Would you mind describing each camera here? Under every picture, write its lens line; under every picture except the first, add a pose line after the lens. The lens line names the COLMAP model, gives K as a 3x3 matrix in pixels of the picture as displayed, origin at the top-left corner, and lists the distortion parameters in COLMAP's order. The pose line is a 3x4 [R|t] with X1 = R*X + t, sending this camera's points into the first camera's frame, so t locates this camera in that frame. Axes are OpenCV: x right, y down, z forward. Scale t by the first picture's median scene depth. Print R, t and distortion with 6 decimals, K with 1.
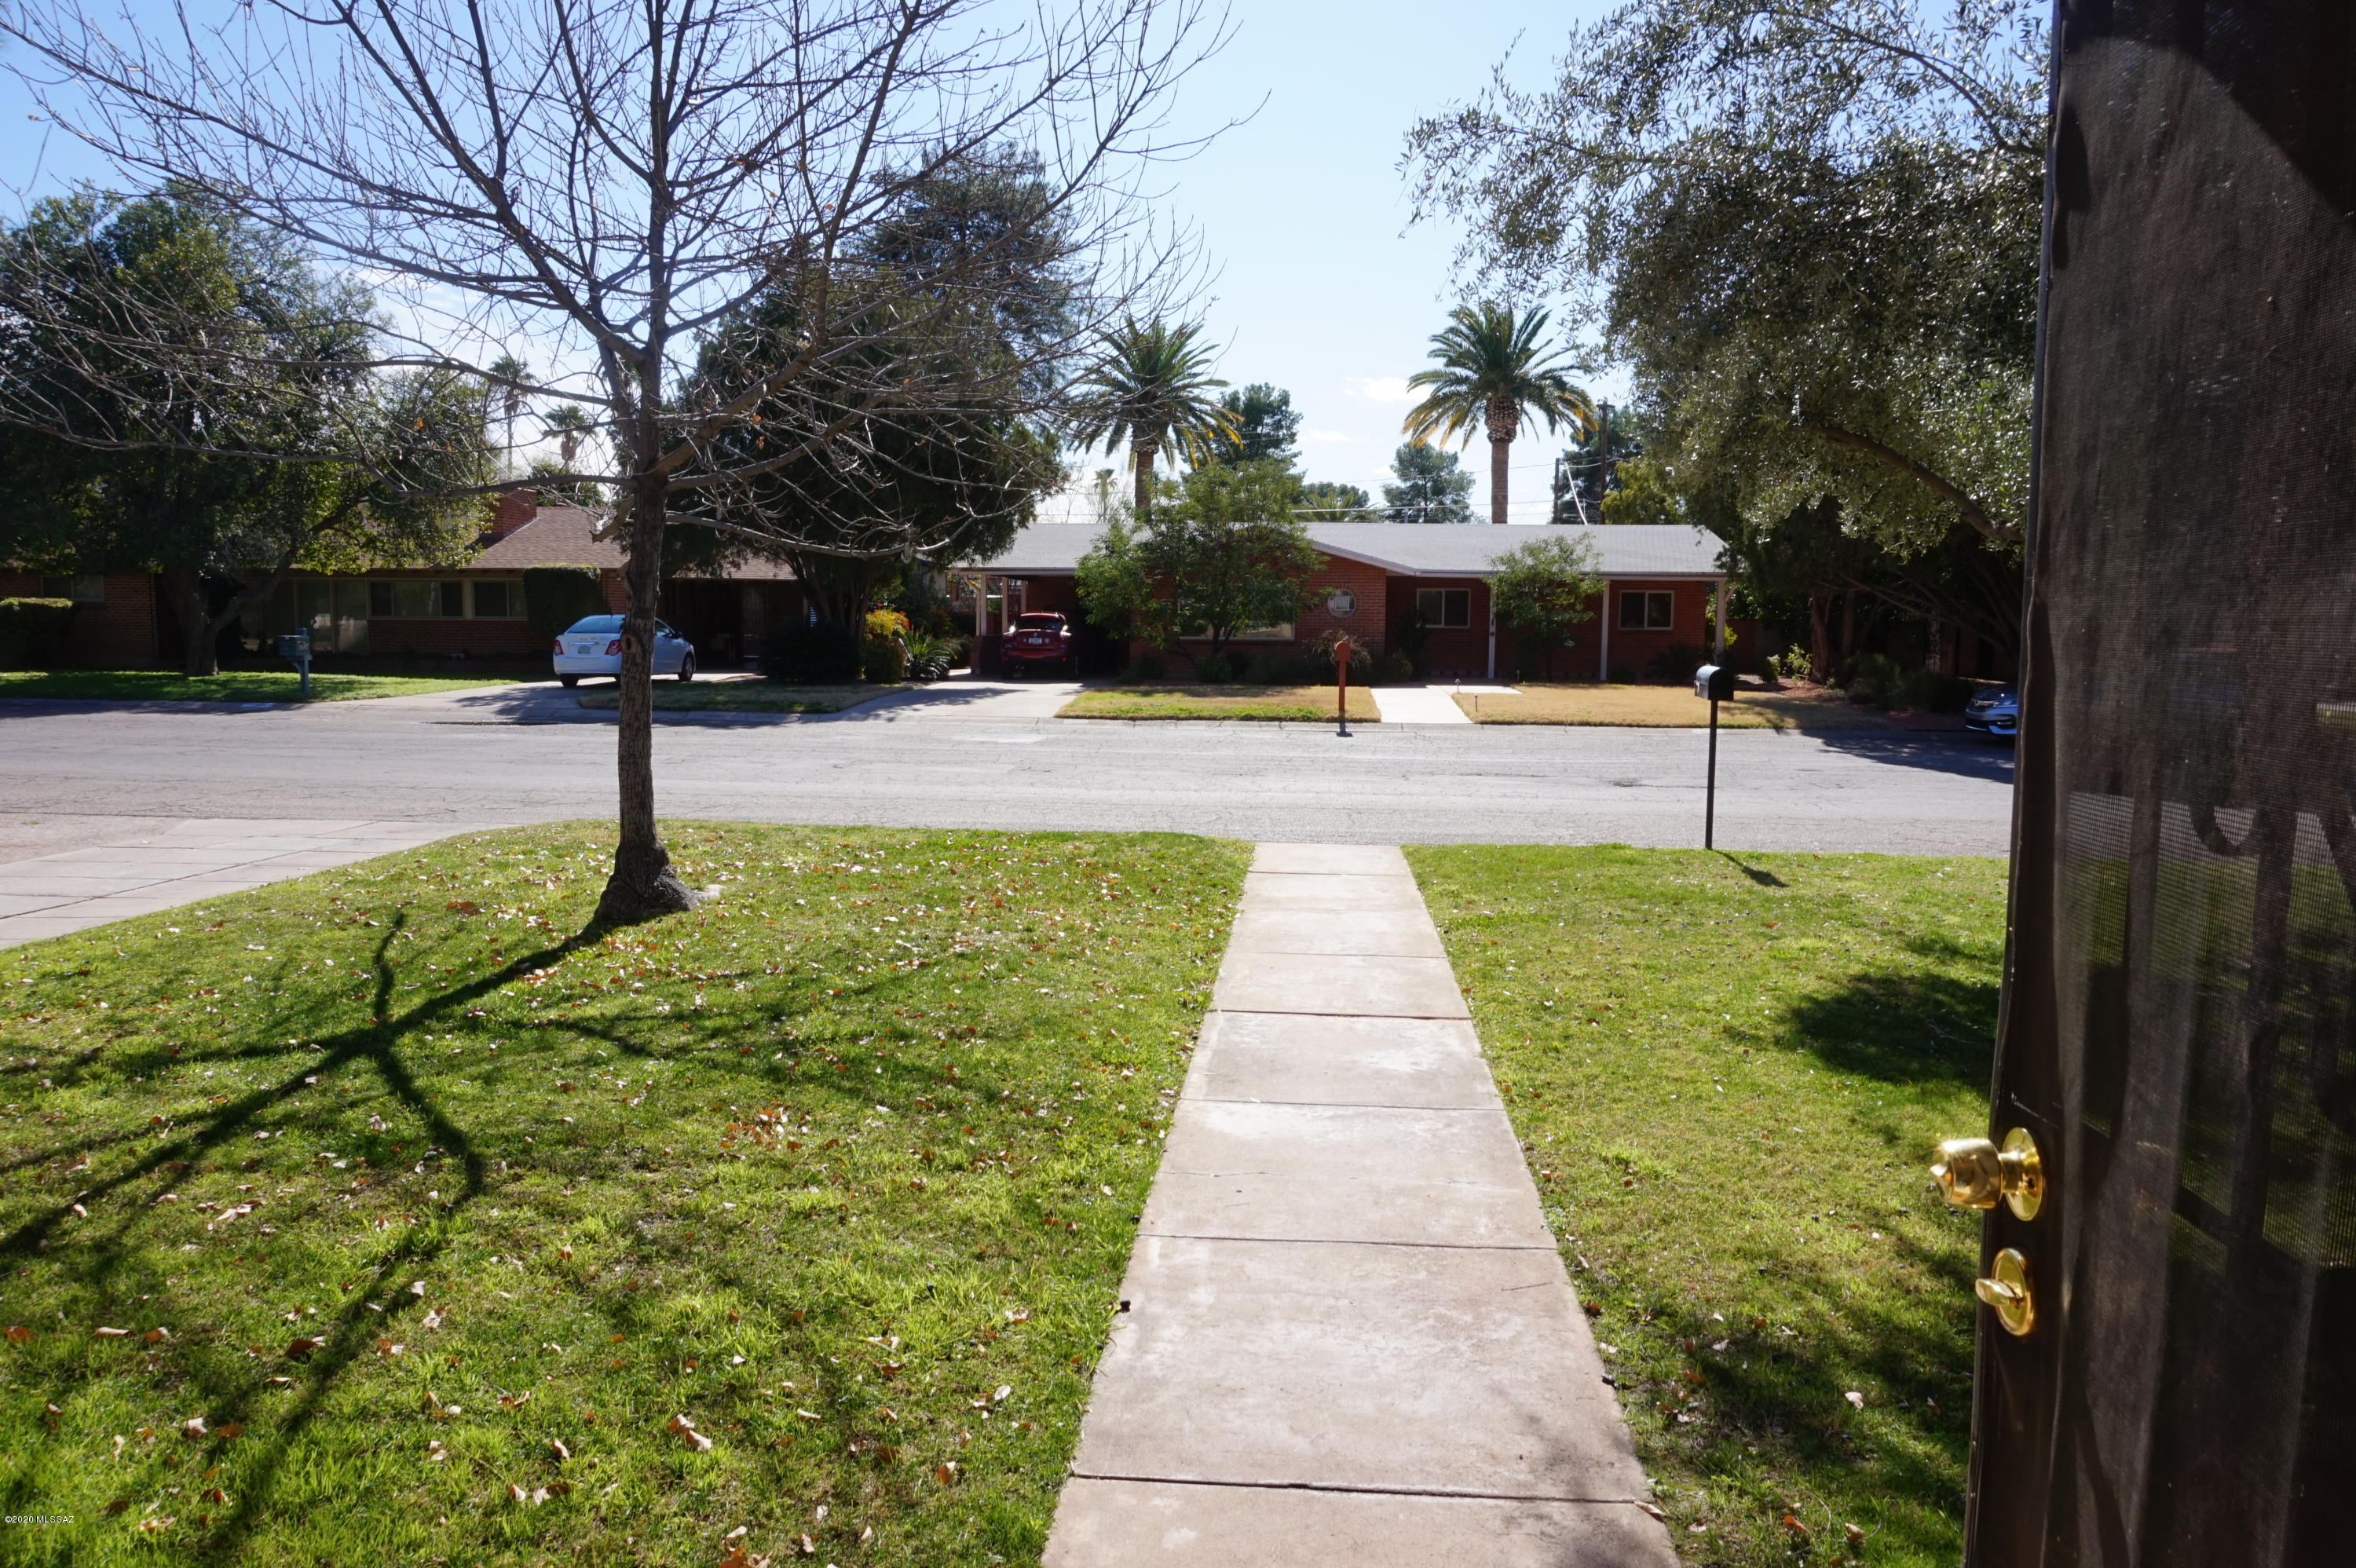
lens RADIAL K [[1598.2, 0, 1181.2], [0, 1598.2, 786.9], [0, 0, 1]] dist [-0.043022, 0.033229]
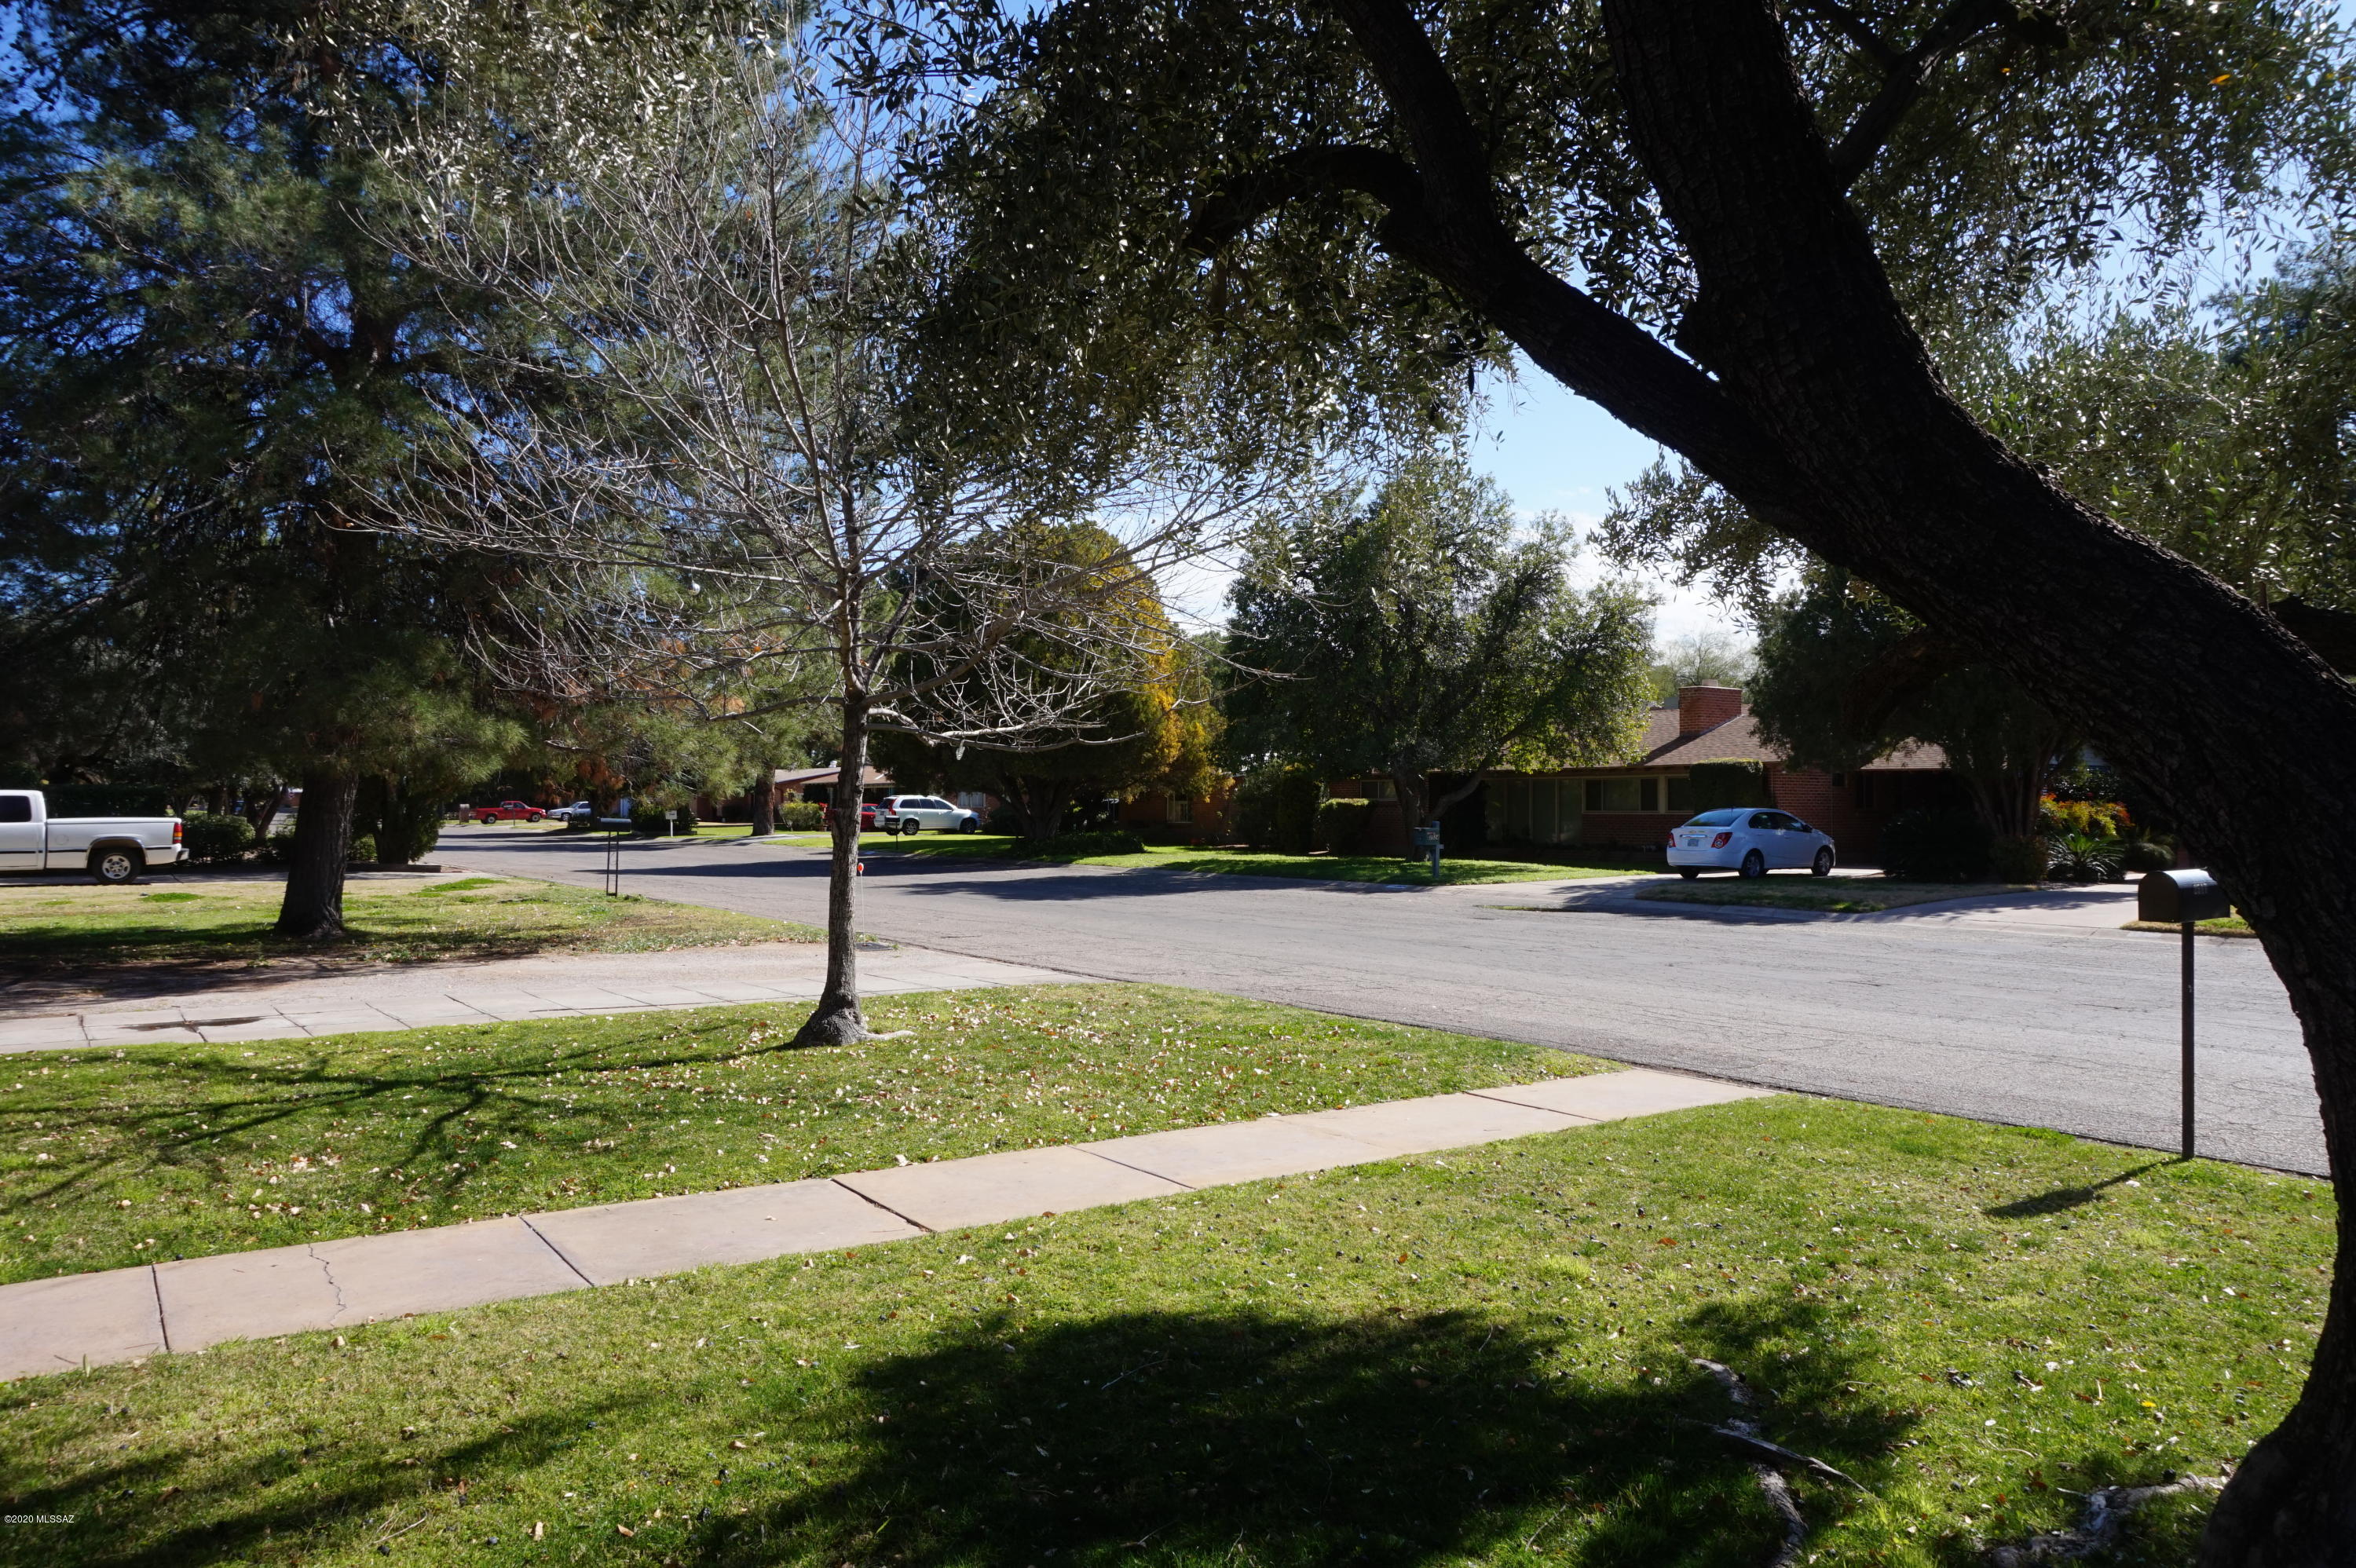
lens RADIAL K [[1598.2, 0, 1178.4], [0, 1598.2, 786.9], [0, 0, 1]] dist [-0.043022, 0.033229]
pose [[0.633548, -0.022046, -0.773389, 0.196935], [-0.073211, 0.993401, -0.088291, -0.007594], [0.770232, 0.112557, 0.627753, 0.103114]]
